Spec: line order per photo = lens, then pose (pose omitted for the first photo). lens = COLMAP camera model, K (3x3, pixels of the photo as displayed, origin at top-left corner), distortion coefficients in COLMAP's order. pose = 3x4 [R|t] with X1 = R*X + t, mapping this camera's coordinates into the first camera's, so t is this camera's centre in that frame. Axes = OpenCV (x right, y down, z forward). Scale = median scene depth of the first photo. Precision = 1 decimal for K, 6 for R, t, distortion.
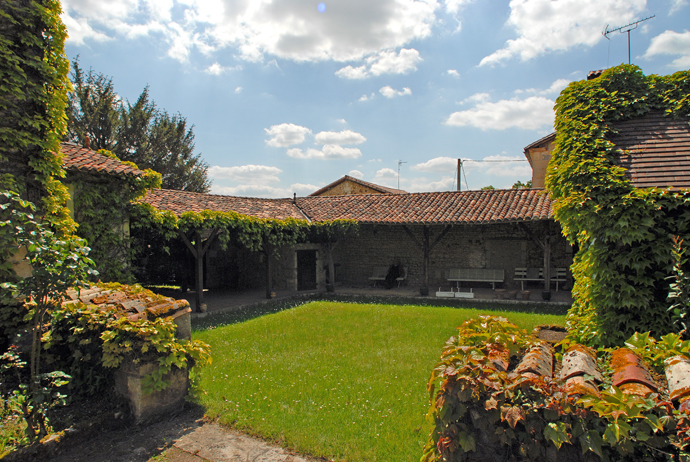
lens RADIAL K [[418.4, 0, 330.0], [0, 418.4, 232.2], [0, 0, 1]] dist [-0.062763, 0.002032]
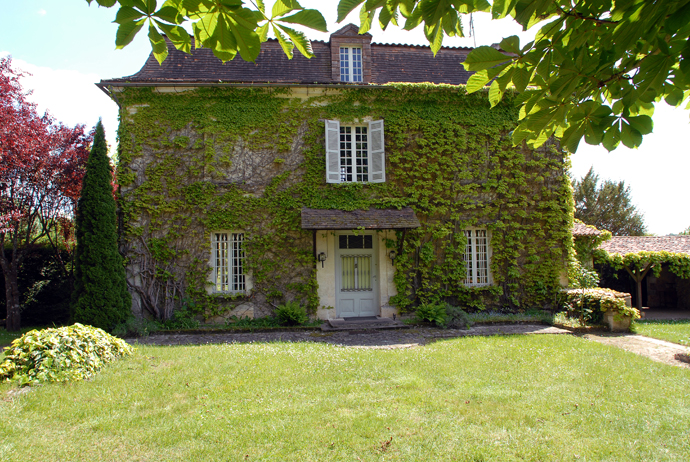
lens RADIAL K [[418.4, 0, 330.0], [0, 418.4, 232.2], [0, 0, 1]] dist [-0.062763, 0.002032]
pose [[0.566158, -0.048324, -0.822879, 0.315840], [-0.003116, 0.998147, -0.060761, -0.032002], [0.824291, 0.036965, 0.564959, -0.906909]]
